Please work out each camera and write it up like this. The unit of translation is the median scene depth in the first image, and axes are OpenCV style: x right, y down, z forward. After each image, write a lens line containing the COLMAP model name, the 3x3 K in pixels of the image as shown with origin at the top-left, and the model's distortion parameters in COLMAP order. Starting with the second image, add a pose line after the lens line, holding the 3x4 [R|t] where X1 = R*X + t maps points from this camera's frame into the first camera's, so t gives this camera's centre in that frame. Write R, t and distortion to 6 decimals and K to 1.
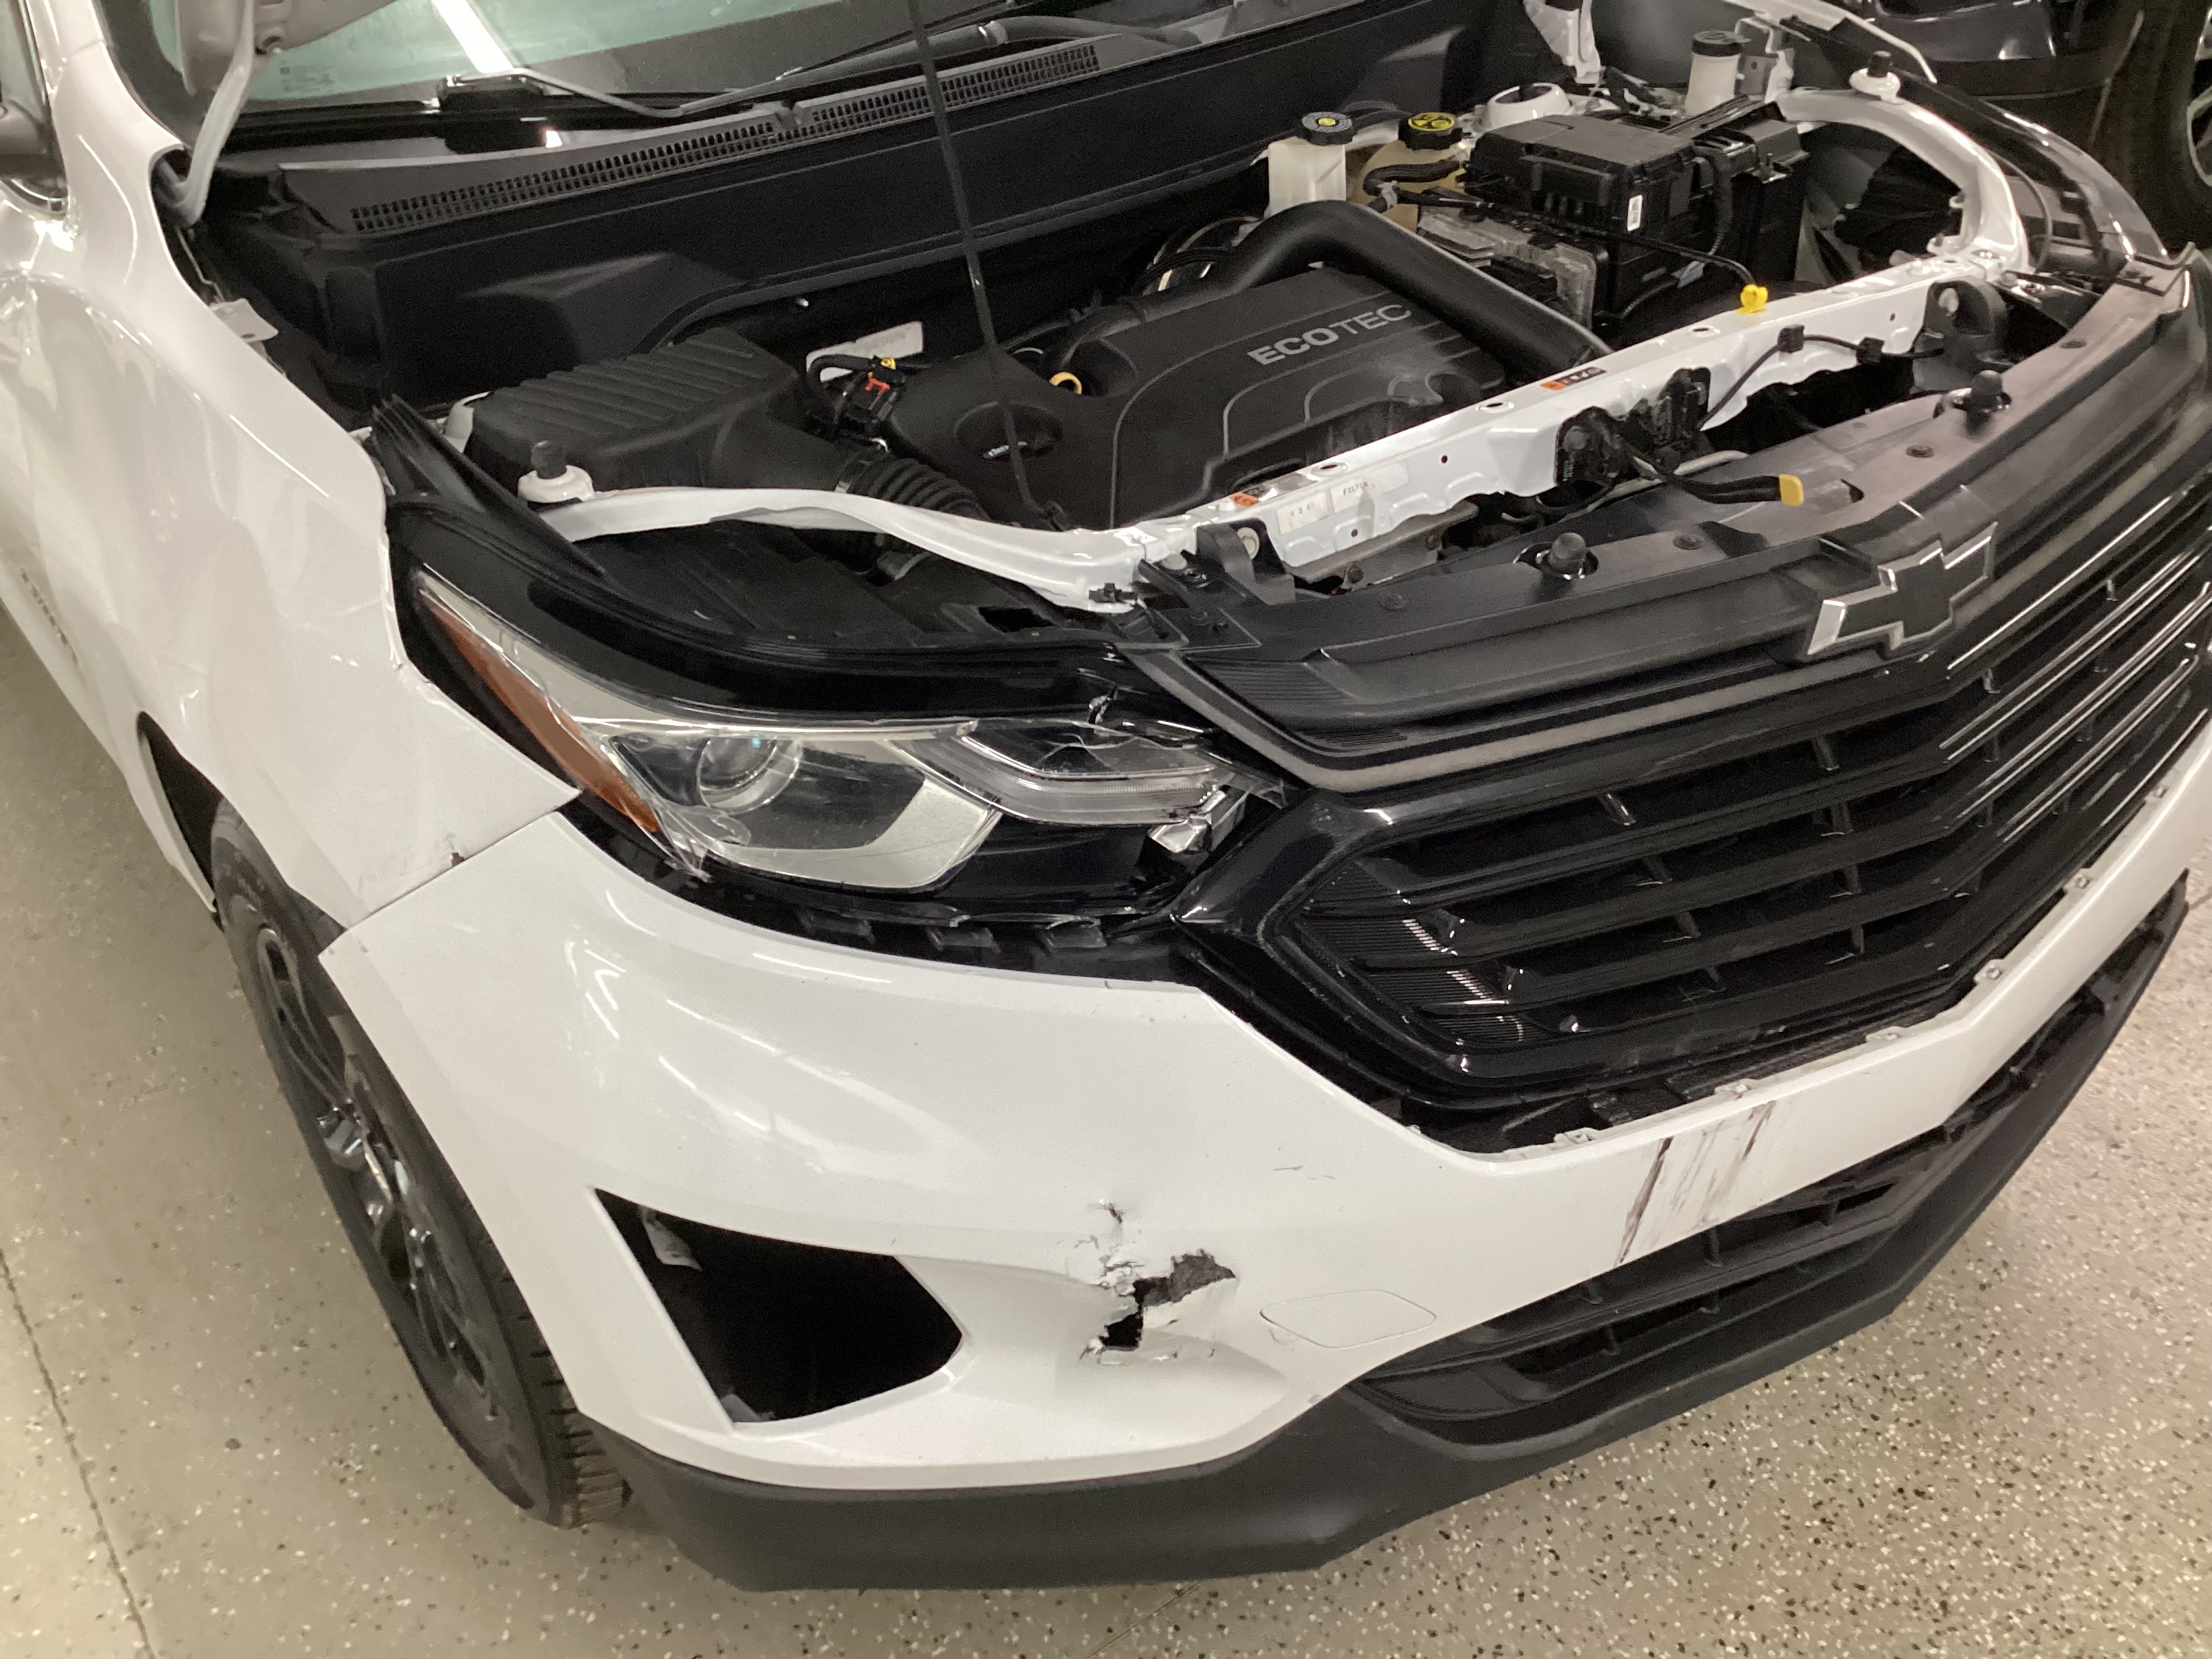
lens RADIAL K [[2045.7, 0, 1127.9], [0, 2045.7, 845.5], [0, 0, 1]] dist [0.070399, -0.125124]
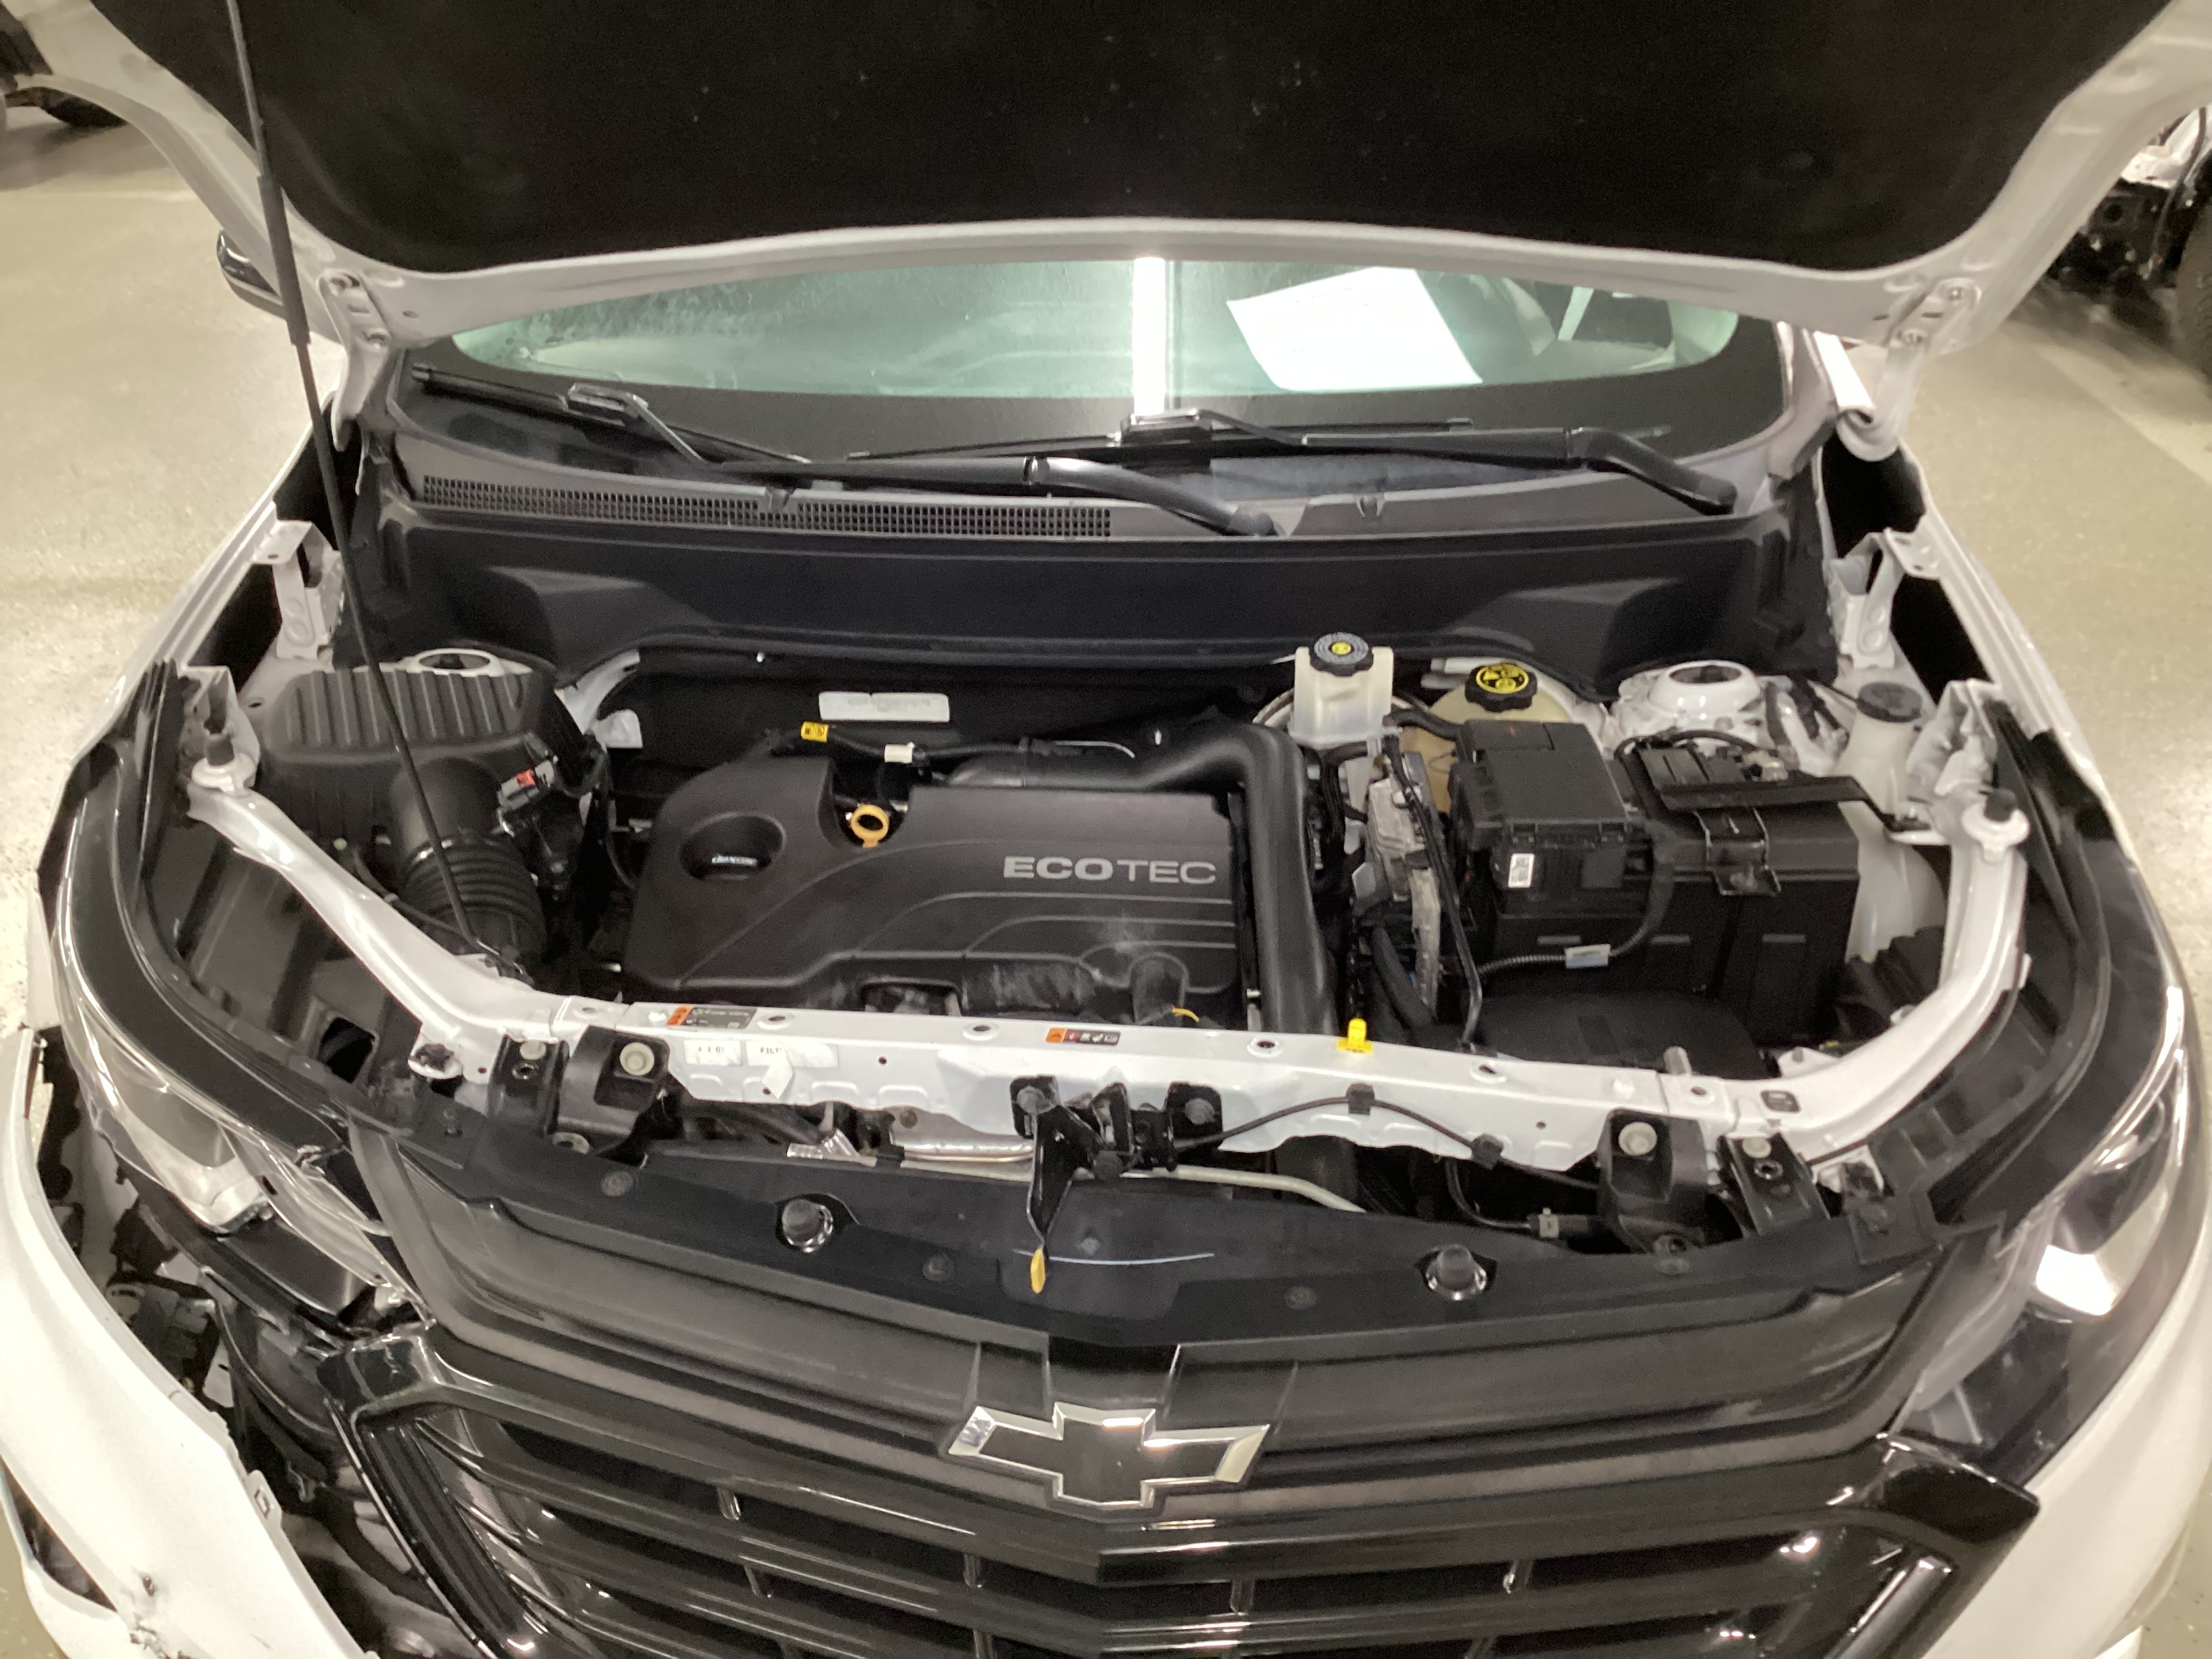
lens RADIAL K [[2030.7, 0, 1143.2], [0, 2030.7, 827.2], [0, 0, 1]] dist [0.135351, -0.235135]
pose [[0.776285, 0.371750, -0.509101, 0.682178], [-0.391763, 0.917214, 0.072390, -0.399249], [0.493865, 0.143252, 0.857657, 0.226853]]
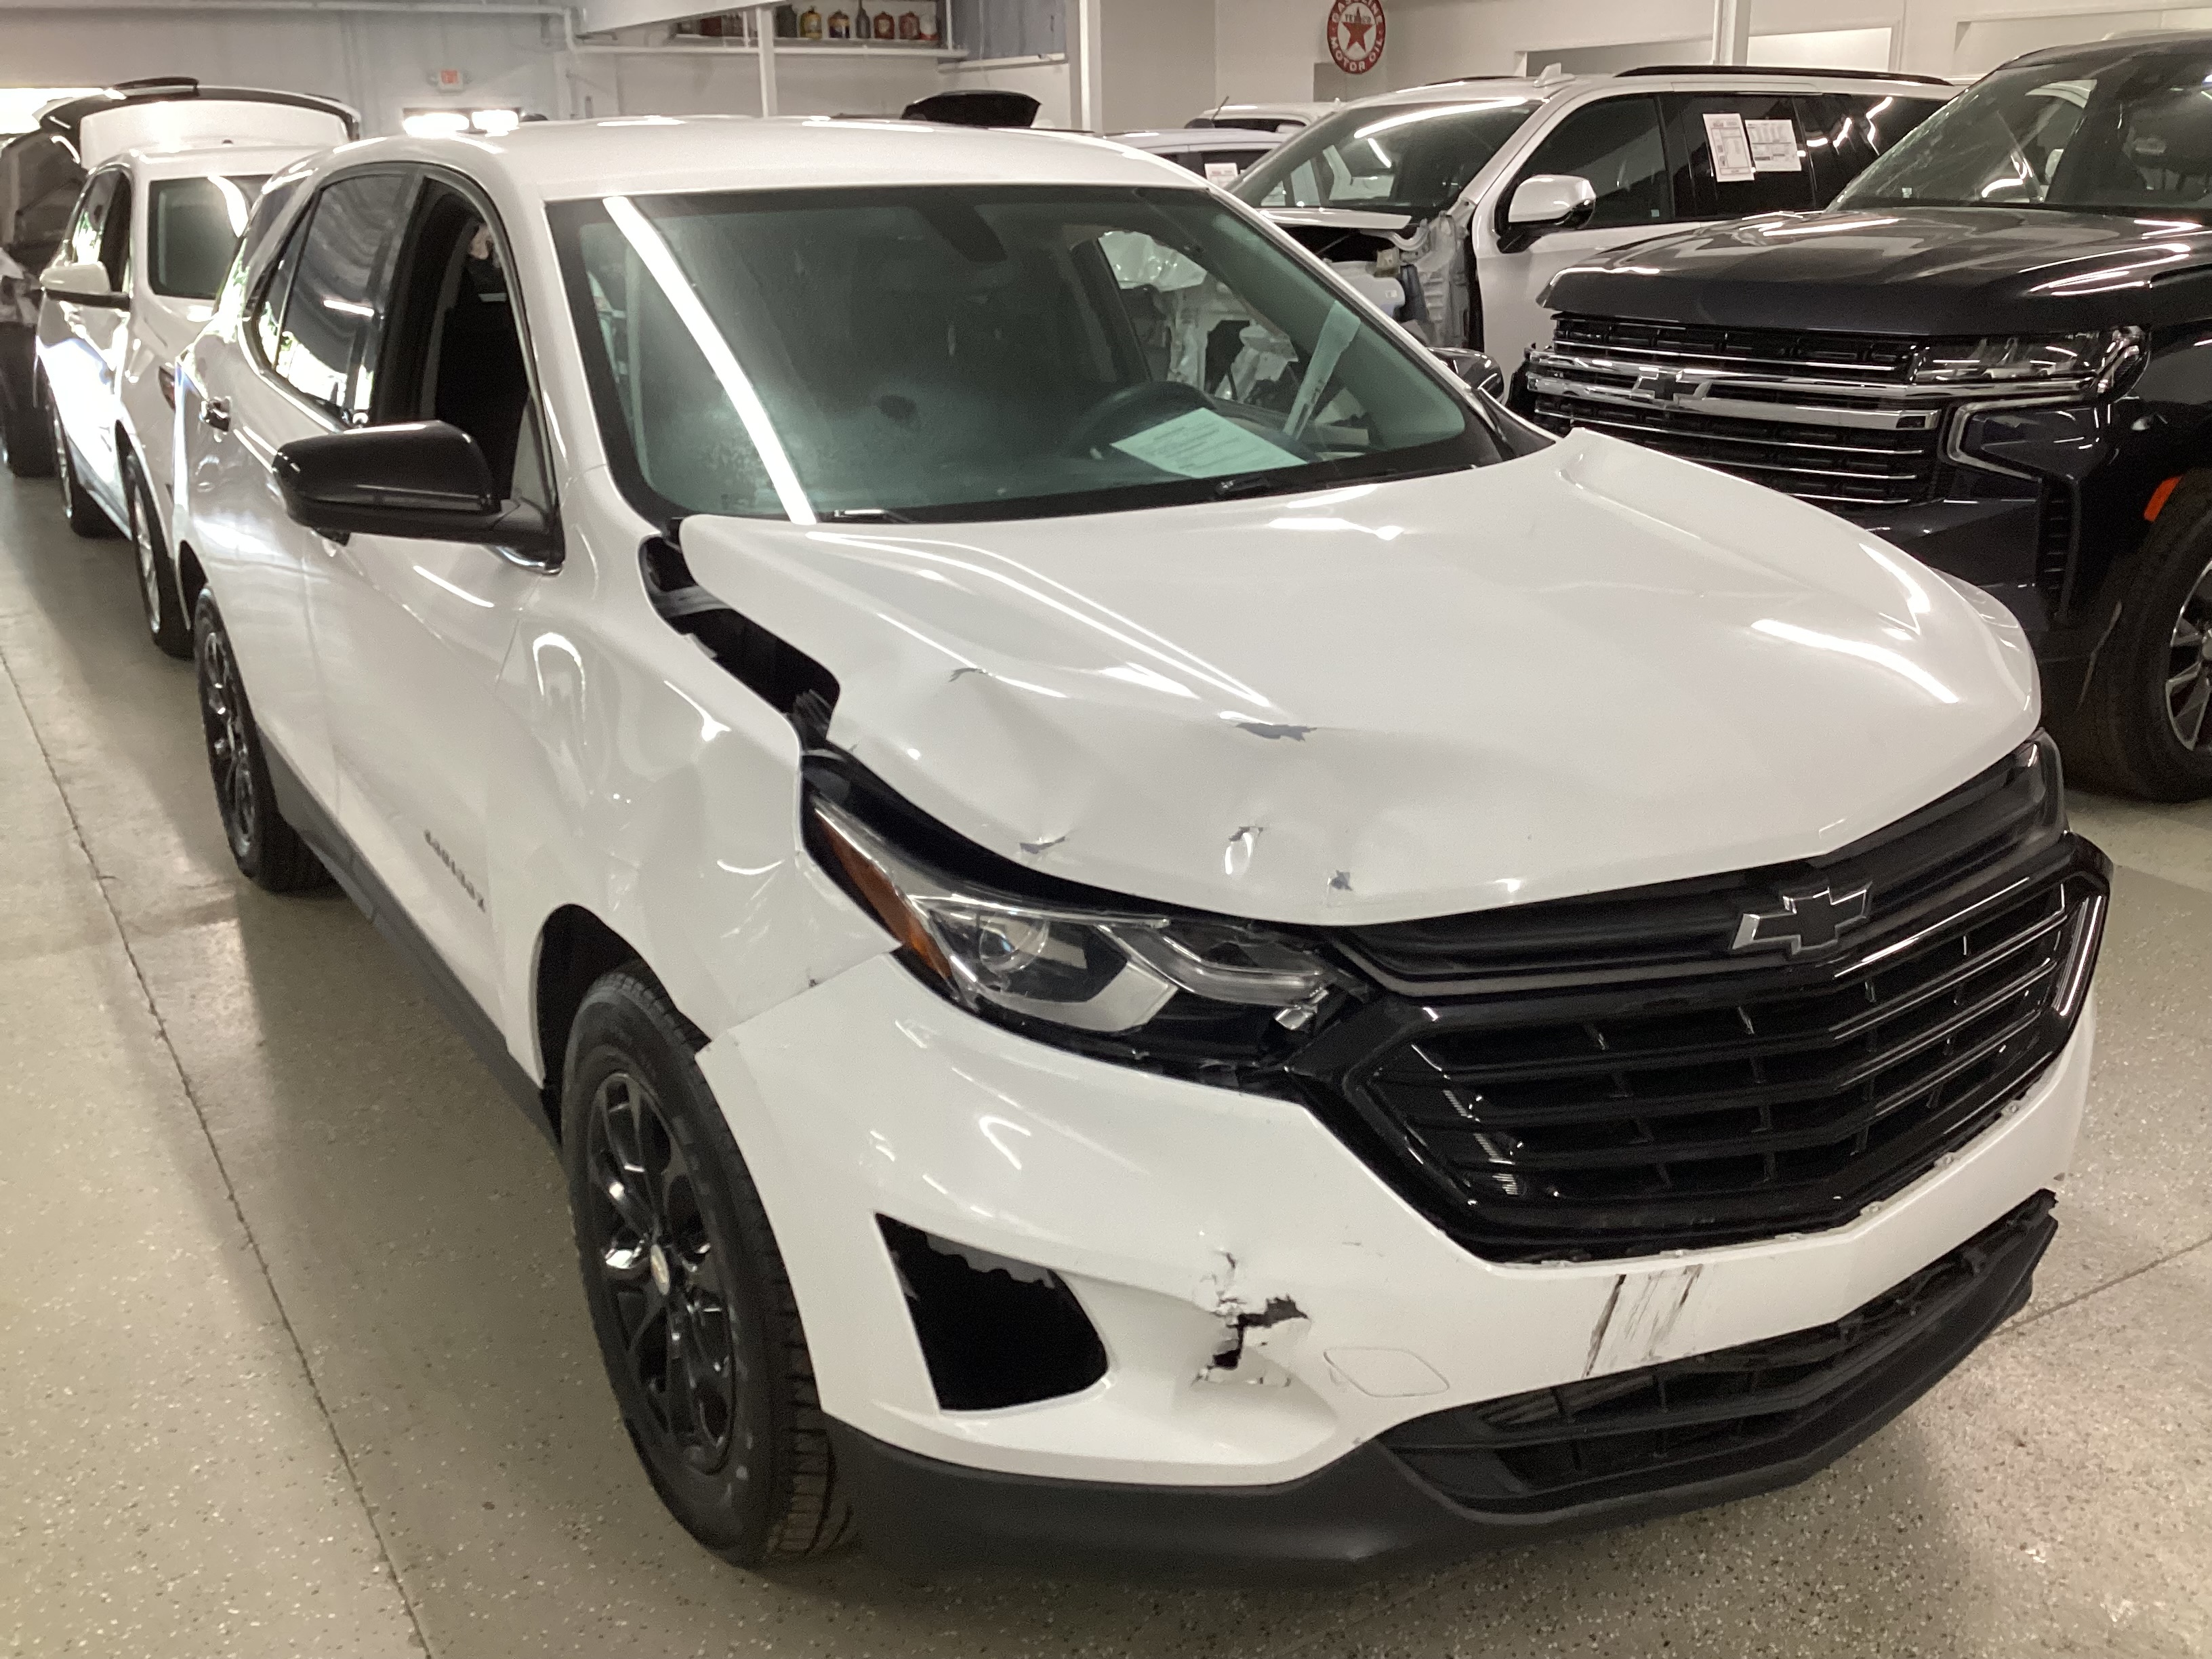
lens RADIAL K [[2030.7, 0, 1143.2], [0, 2030.7, 827.2], [0, 0, 1]] dist [0.135351, -0.235135]
pose [[0.994443, 0.095766, -0.043723, -0.028782], [-0.103559, 0.964563, -0.242680, 0.203509], [0.018933, 0.245859, 0.969121, -0.406640]]
